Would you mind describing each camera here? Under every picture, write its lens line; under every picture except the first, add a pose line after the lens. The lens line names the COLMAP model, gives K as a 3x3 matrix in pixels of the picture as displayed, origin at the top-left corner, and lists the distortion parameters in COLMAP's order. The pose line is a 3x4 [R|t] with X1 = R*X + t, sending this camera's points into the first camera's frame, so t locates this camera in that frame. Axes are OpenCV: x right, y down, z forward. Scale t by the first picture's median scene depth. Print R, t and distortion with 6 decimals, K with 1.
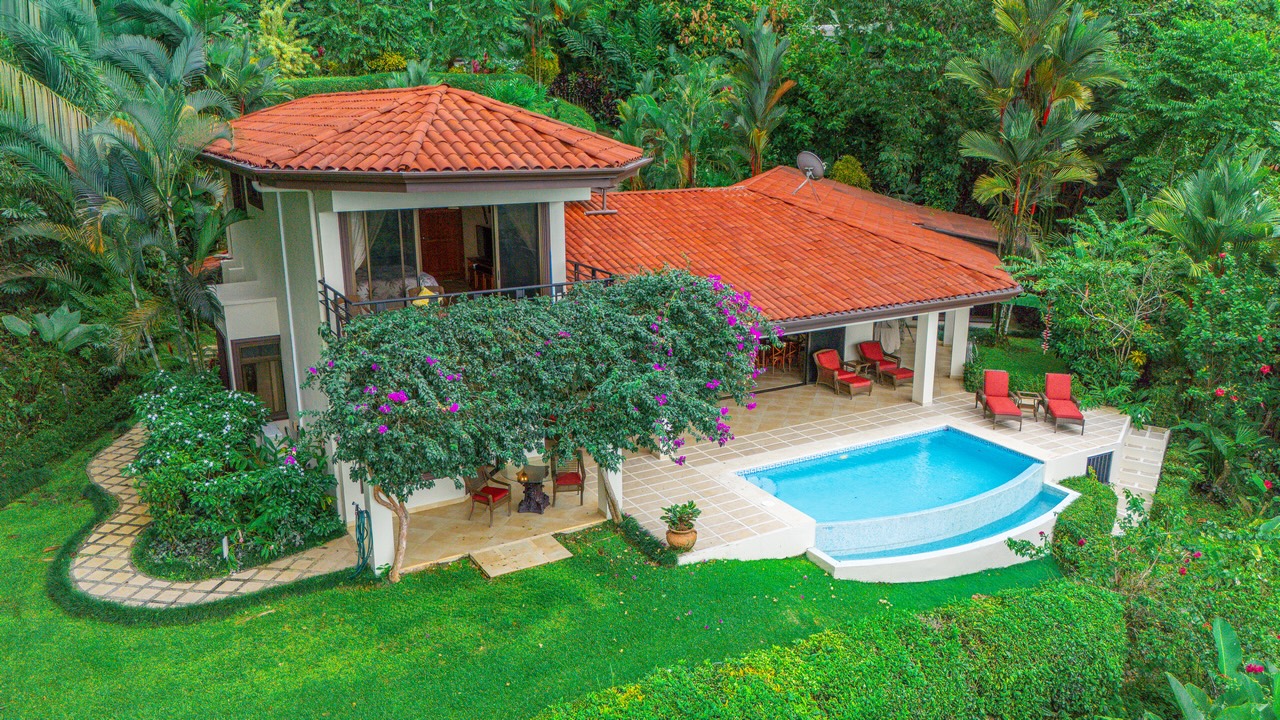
lens RADIAL K [[945.7, 0, 640.1], [0, 945.7, 363.4], [0, 0, 1]] dist [0.065407, -0.040385]
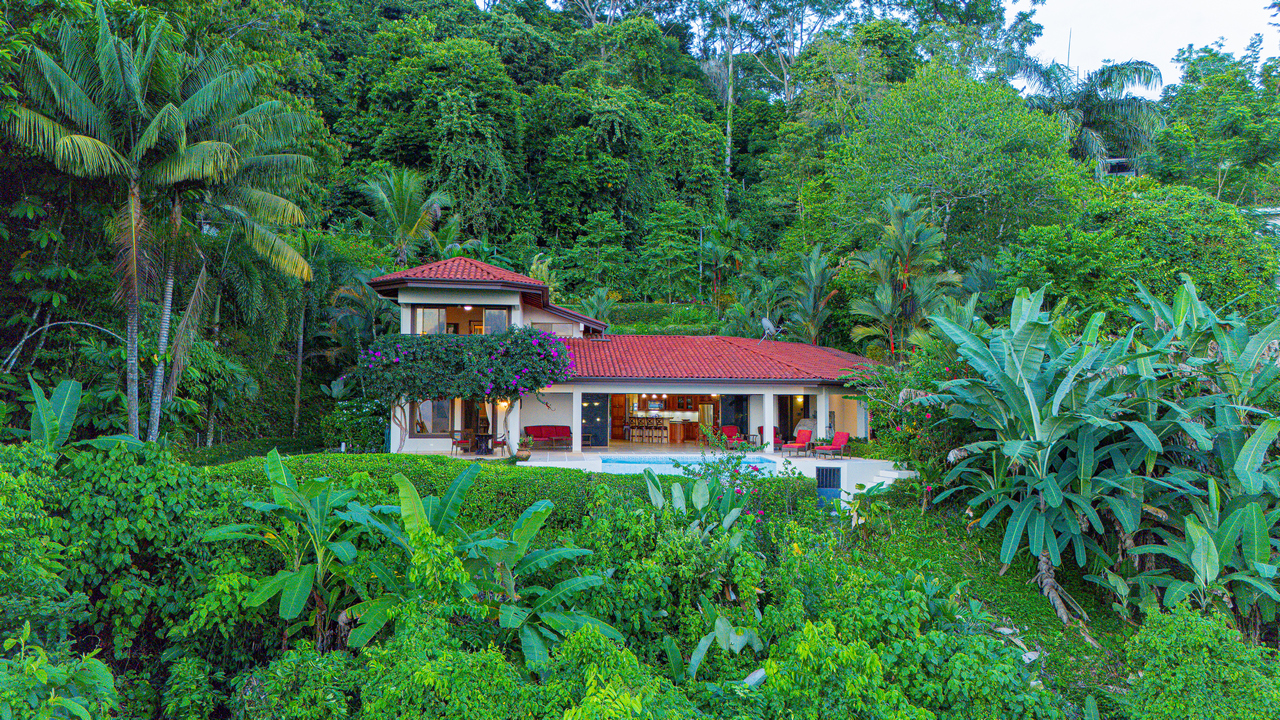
lens RADIAL K [[945.7, 0, 640.1], [0, 945.7, 369.9], [0, 0, 1]] dist [0.065407, -0.040385]
pose [[0.911484, -0.004358, -0.411312, 0.713944], [-0.113235, 0.958650, -0.261091, 0.328904], [0.395442, 0.284556, 0.873300, -0.468683]]
